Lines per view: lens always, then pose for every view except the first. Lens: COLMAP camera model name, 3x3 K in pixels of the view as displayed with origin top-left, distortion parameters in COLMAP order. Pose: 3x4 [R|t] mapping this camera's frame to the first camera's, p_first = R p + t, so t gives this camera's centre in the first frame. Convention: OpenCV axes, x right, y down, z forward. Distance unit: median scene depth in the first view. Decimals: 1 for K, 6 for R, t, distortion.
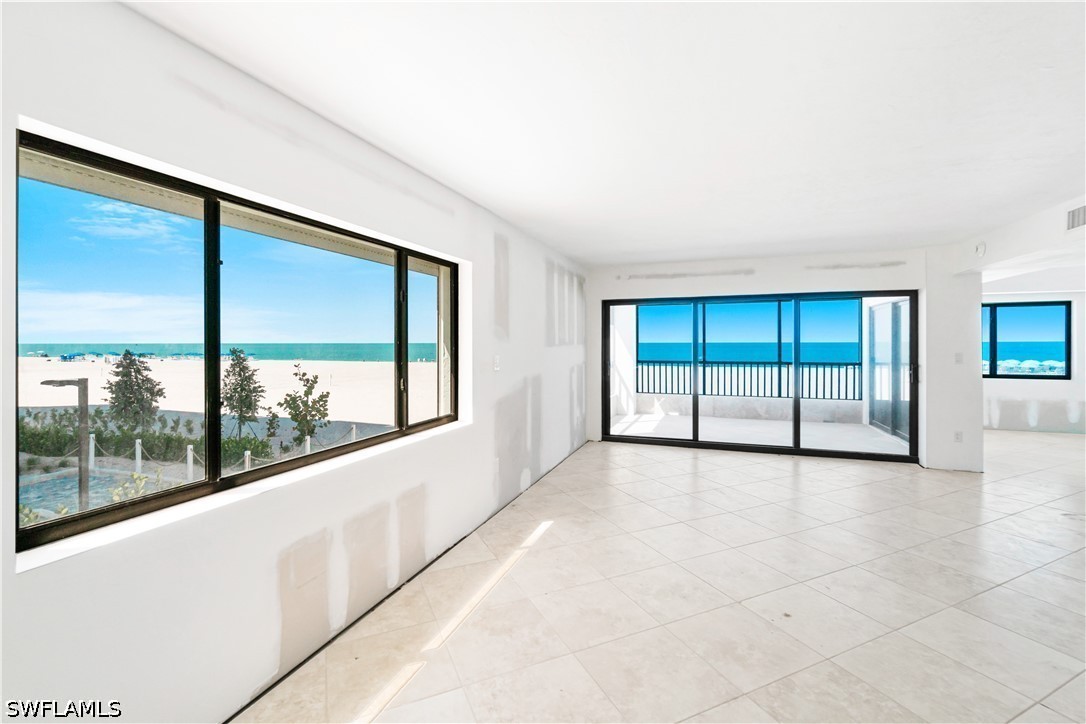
lens RADIAL K [[474.9, 0, 540.8], [0, 474.9, 343.2], [0, 0, 1]] dist [-0.004820, 0.000405]
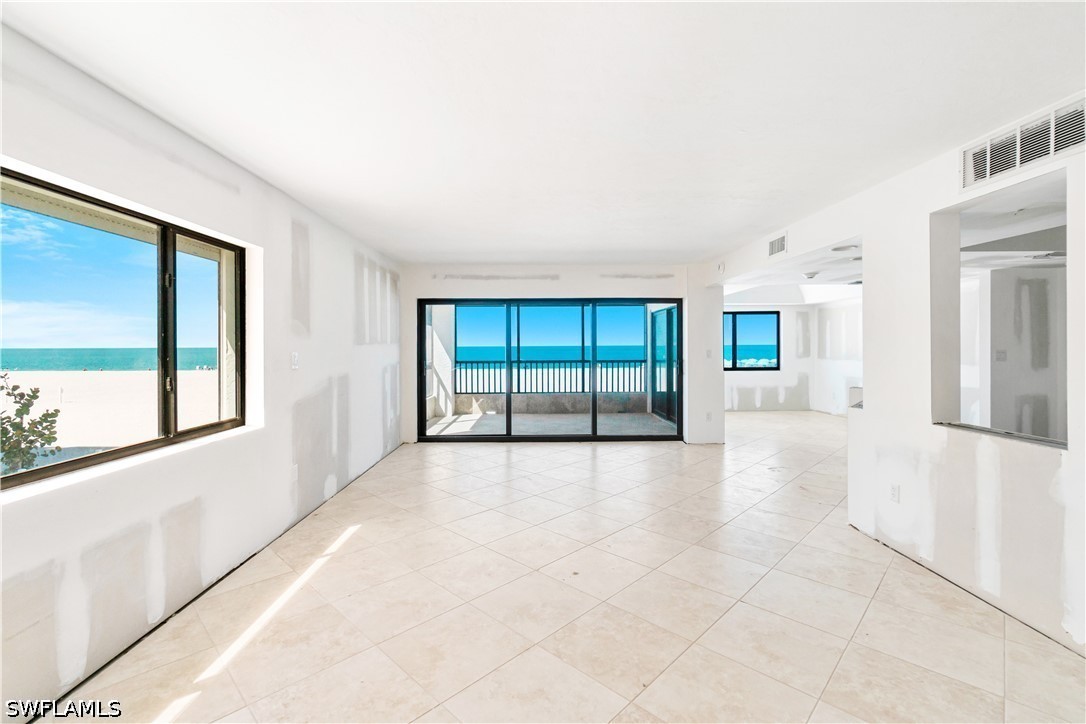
lens RADIAL K [[481.6, 0, 544.1], [0, 481.6, 346.5], [0, 0, 1]] dist [-0.006630, 0.000401]
pose [[0.931139, -0.002167, 0.364658, 0.011821], [0.002798, 0.999995, -0.001204, 0.012137], [-0.364653, 0.002142, 0.931141, -0.025698]]
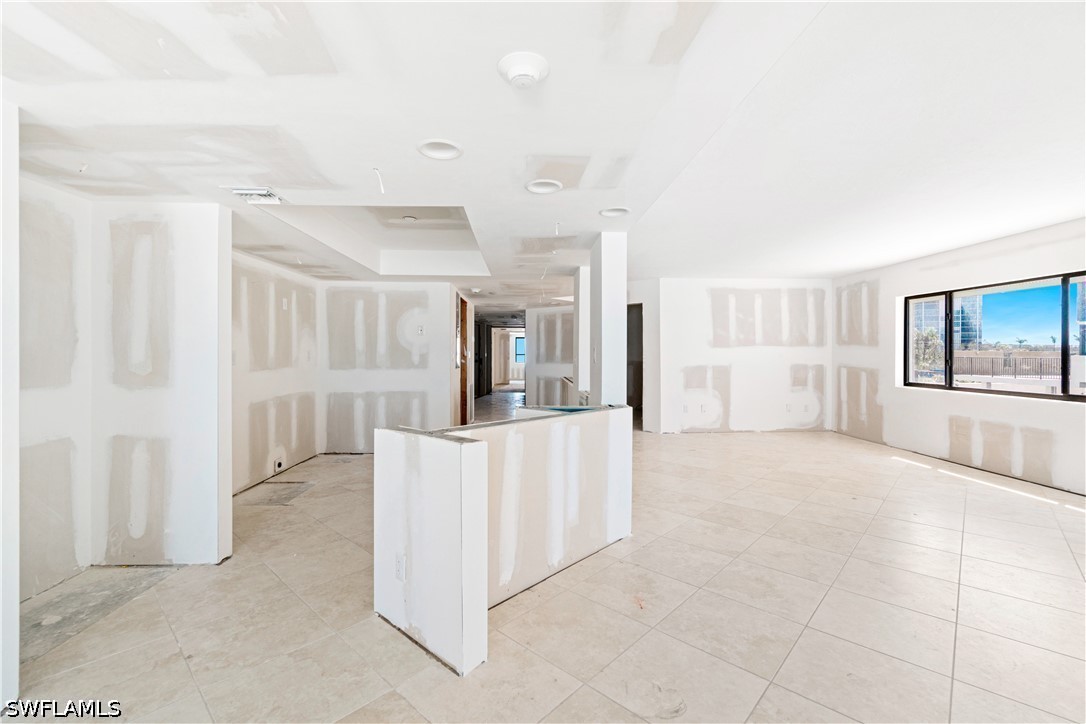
lens RADIAL K [[465.9, 0, 541.8], [0, 465.9, 359.0], [0, 0, 1]] dist [-0.004426, 0.000151]
pose [[-0.925224, 0.005054, -0.379388, 0.970457], [-0.000130, 0.999907, 0.013638, 0.025942], [0.379422, 0.012667, -0.925137, 0.939520]]
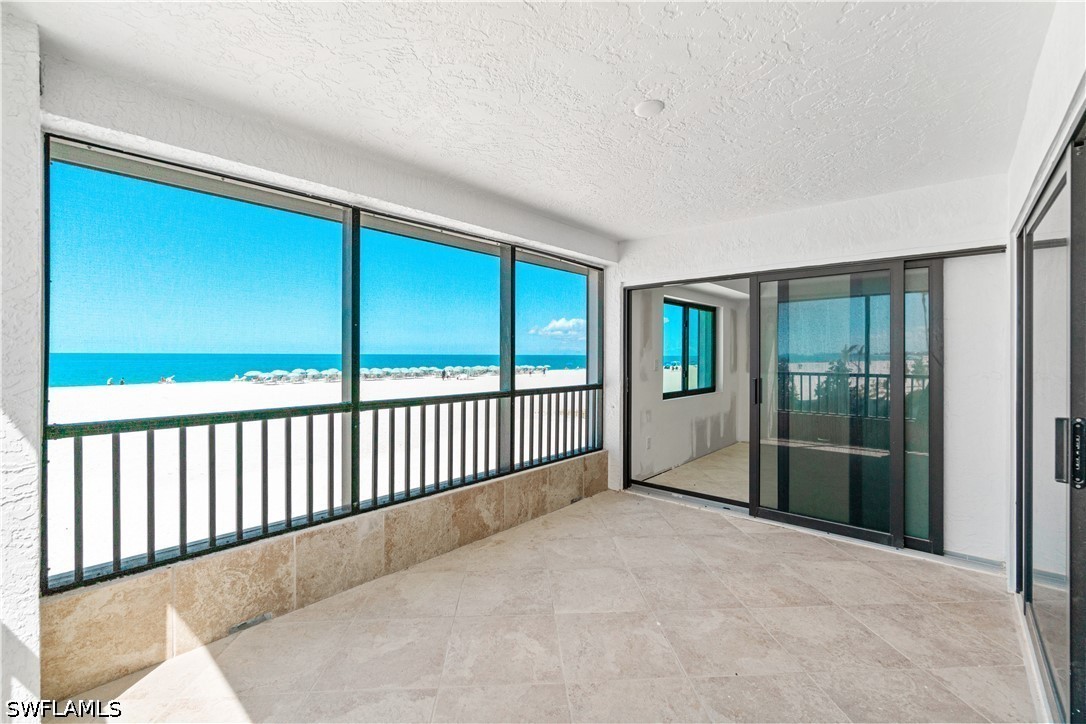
lens RADIAL K [[462.4, 0, 540.7], [0, 462.4, 353.0], [0, 0, 1]] dist [-0.003796, 0.000778]
pose [[0.367583, 0.007011, 0.929964, 0.177972], [-0.000949, 0.999974, -0.007164, 0.011097], [-0.929990, 0.001751, 0.367580, 1.296560]]
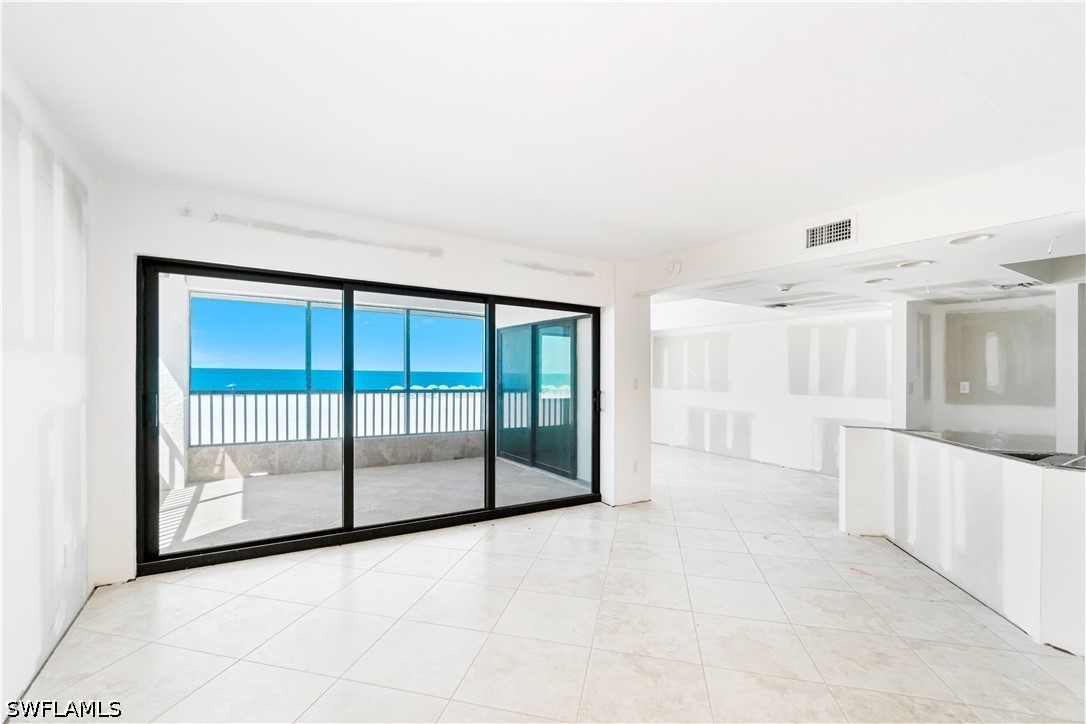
lens RADIAL K [[473.4, 0, 537.5], [0, 473.4, 381.1], [0, 0, 1]] dist [-0.004424, -0.000218]
pose [[0.613415, -0.001809, 0.789758, 0.014268], [-0.014661, 0.999799, 0.013677, 0.016498], [-0.789624, -0.019968, 0.613266, 0.542247]]
